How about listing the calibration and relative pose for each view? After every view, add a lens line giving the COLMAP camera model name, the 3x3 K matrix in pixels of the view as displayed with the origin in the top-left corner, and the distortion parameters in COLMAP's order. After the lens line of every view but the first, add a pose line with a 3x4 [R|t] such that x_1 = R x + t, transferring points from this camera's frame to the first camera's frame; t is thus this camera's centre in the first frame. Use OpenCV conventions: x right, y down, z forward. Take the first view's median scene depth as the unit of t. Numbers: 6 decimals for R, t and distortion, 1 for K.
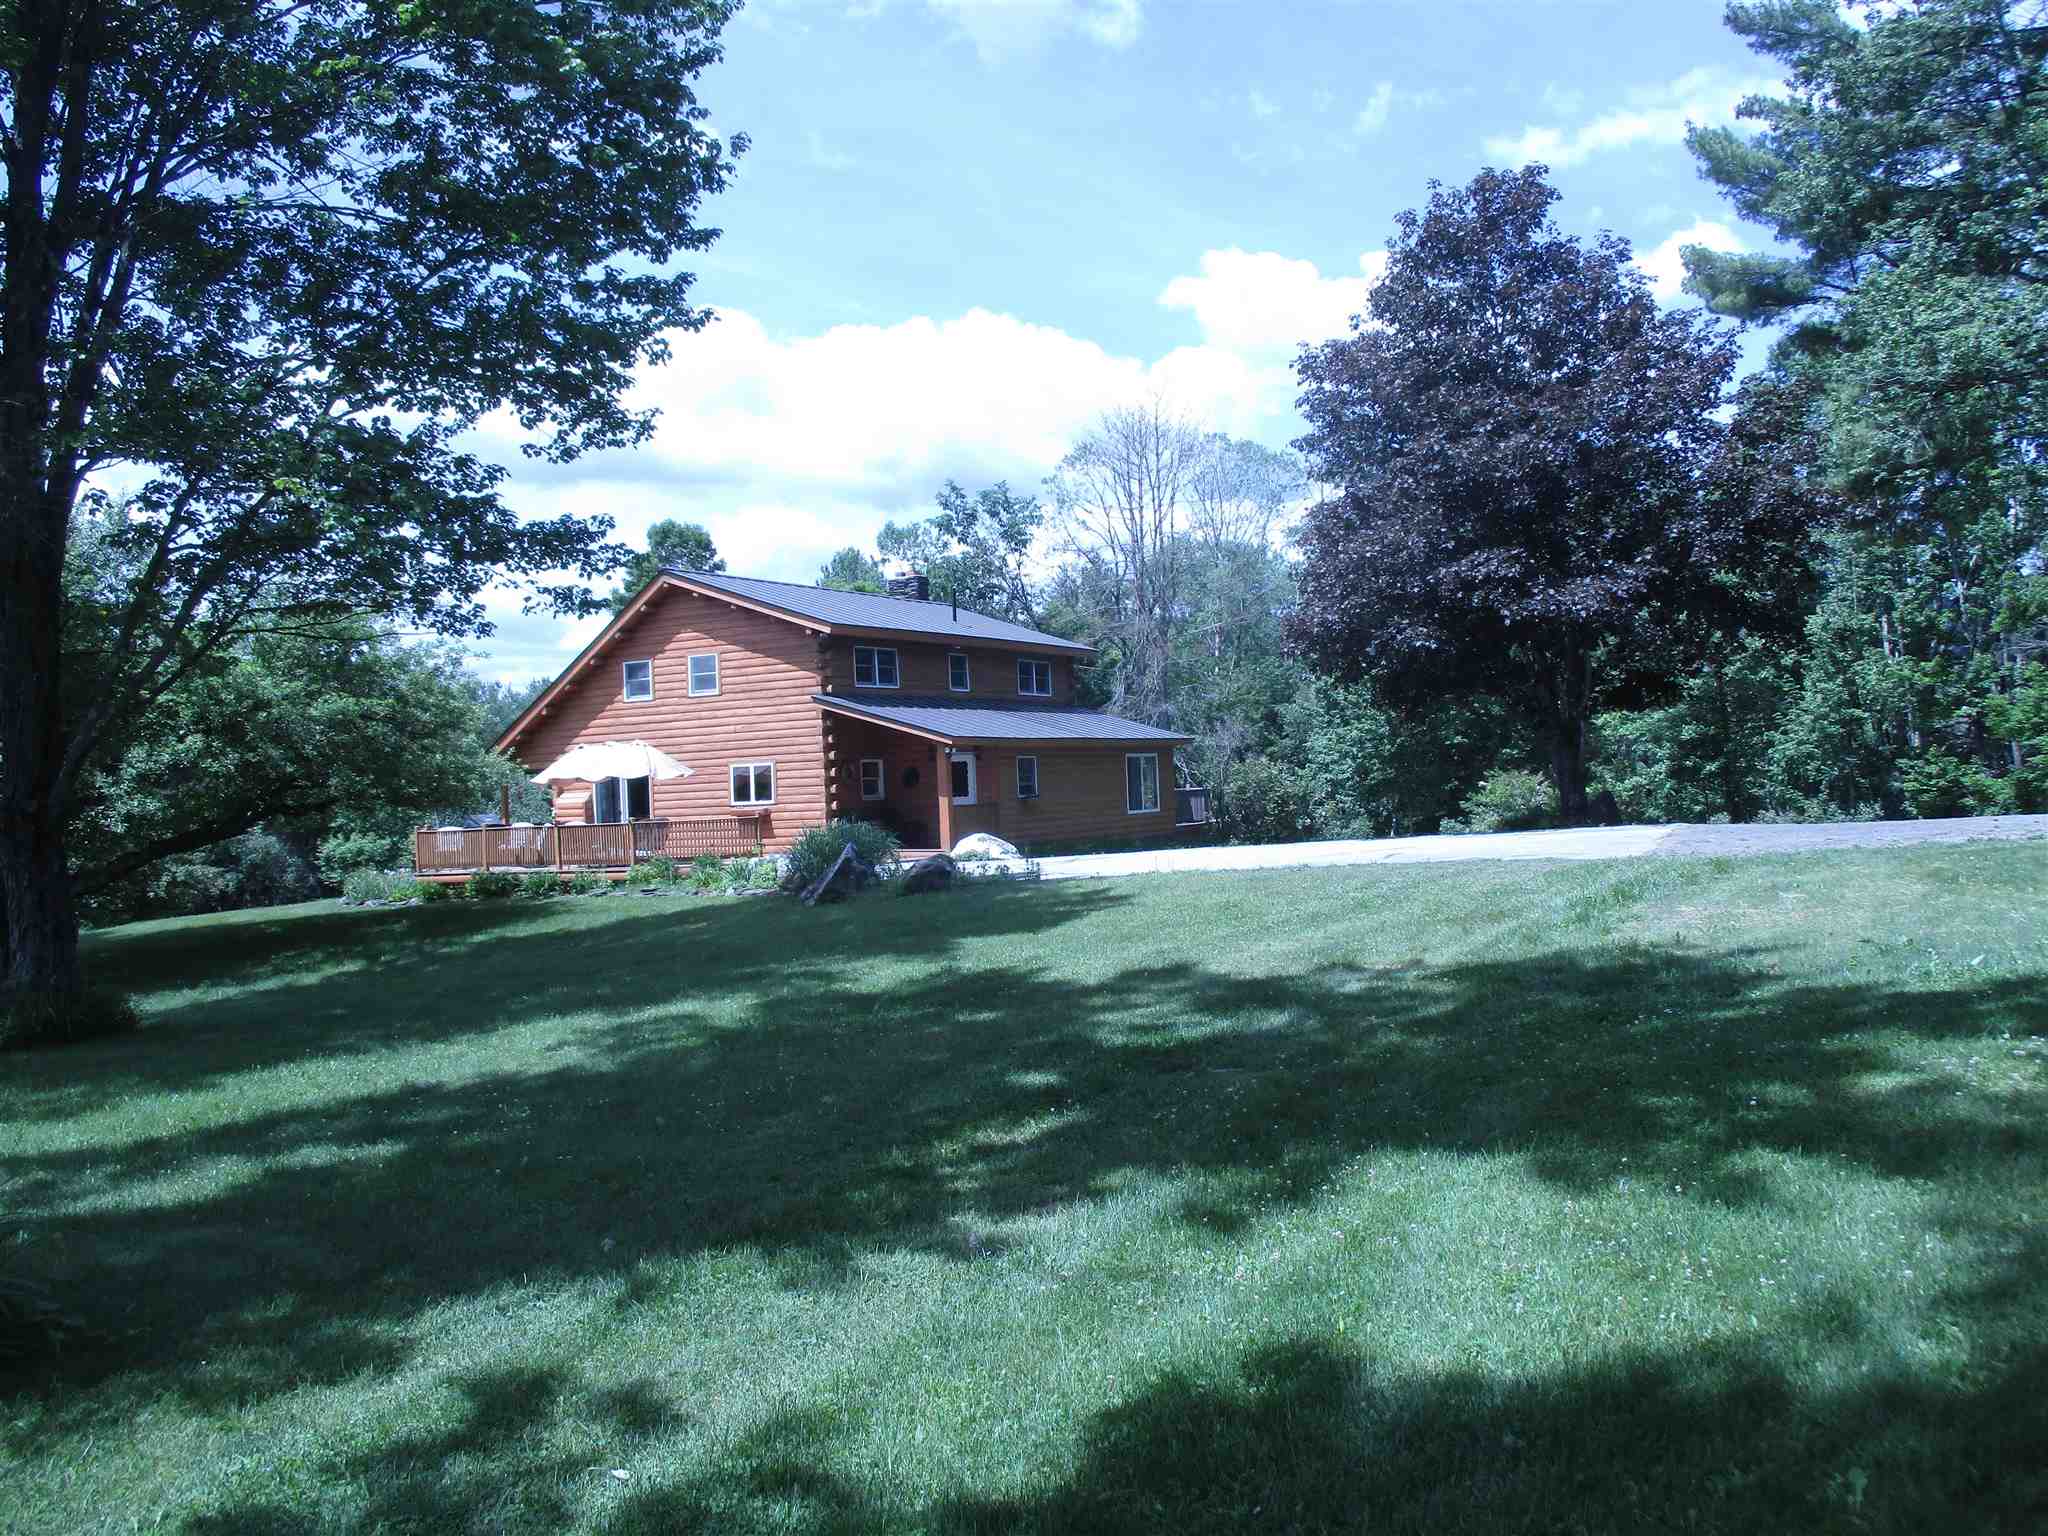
lens RADIAL K [[1717.8, 0, 1023.5], [0, 1717.8, 768.8], [0, 0, 1]] dist [-0.025697, 0.026947]
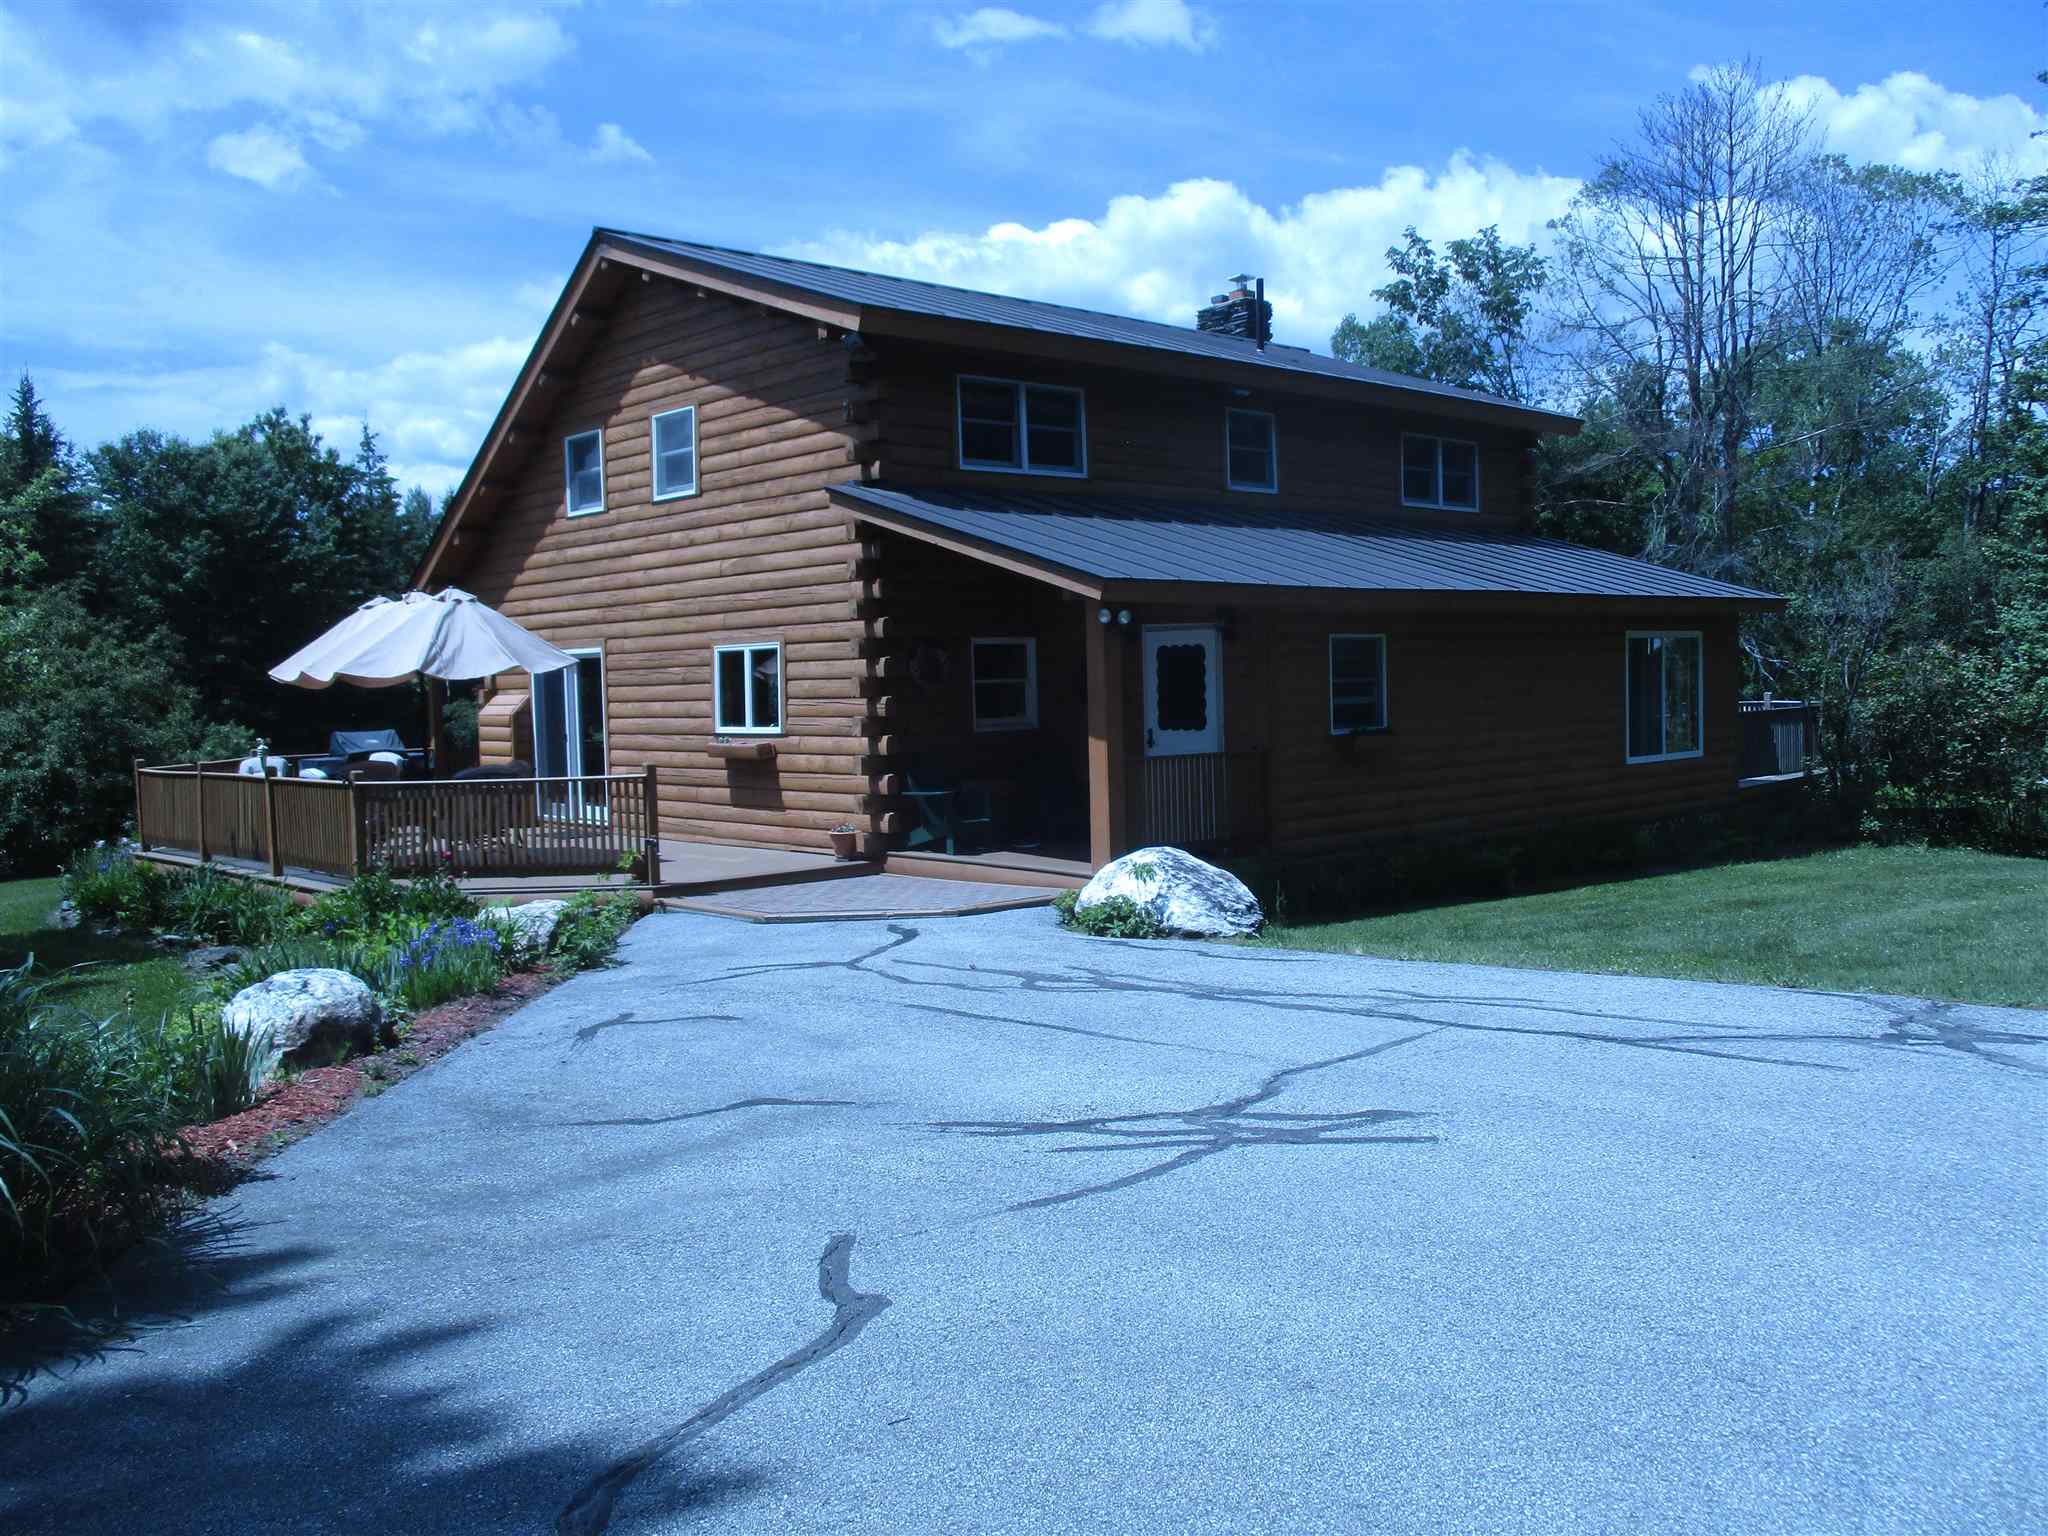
lens RADIAL K [[1717.8, 0, 1028.5], [0, 1717.8, 763.8], [0, 0, 1]] dist [-0.025697, 0.026947]
pose [[0.953694, 0.034651, -0.298776, 0.042540], [-0.012857, 0.997130, 0.074603, -0.005116], [0.300504, -0.067307, 0.951403, 0.485464]]
